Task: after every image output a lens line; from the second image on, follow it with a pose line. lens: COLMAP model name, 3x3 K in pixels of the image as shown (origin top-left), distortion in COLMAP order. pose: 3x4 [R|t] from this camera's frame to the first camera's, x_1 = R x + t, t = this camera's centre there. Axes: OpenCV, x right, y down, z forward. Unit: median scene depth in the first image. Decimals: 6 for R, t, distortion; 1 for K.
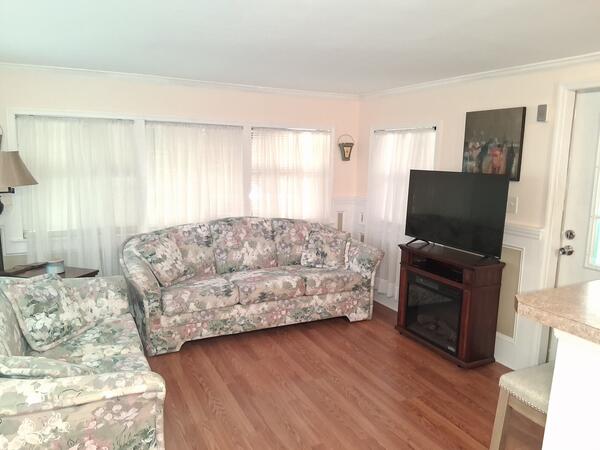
lens RADIAL K [[452.7, 0, 310.9], [0, 452.7, 220.1], [0, 0, 1]] dist [0.069616, -0.115352]
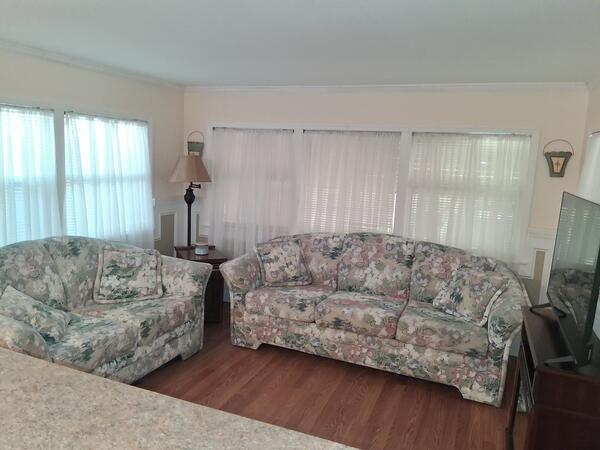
lens RADIAL K [[452.7, 0, 298.3], [0, 452.7, 221.3], [0, 0, 1]] dist [0.069616, -0.115352]
pose [[0.653290, 0.116517, -0.748089, 0.443499], [-0.139569, 0.989687, 0.032263, -0.040767], [0.744132, 0.083333, 0.662814, 0.318160]]
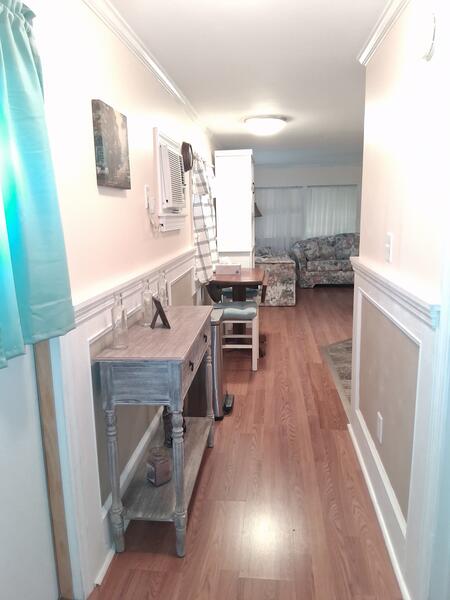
lens RADIAL K [[452.7, 0, 222.9], [0, 452.7, 301.1], [0, 0, 1]] dist [0.069616, -0.115352]
pose [[0.829724, 0.069250, -0.553862, 0.523318], [-0.040904, 0.997150, 0.063397, 0.197793], [0.556673, -0.029947, 0.830192, -0.993004]]
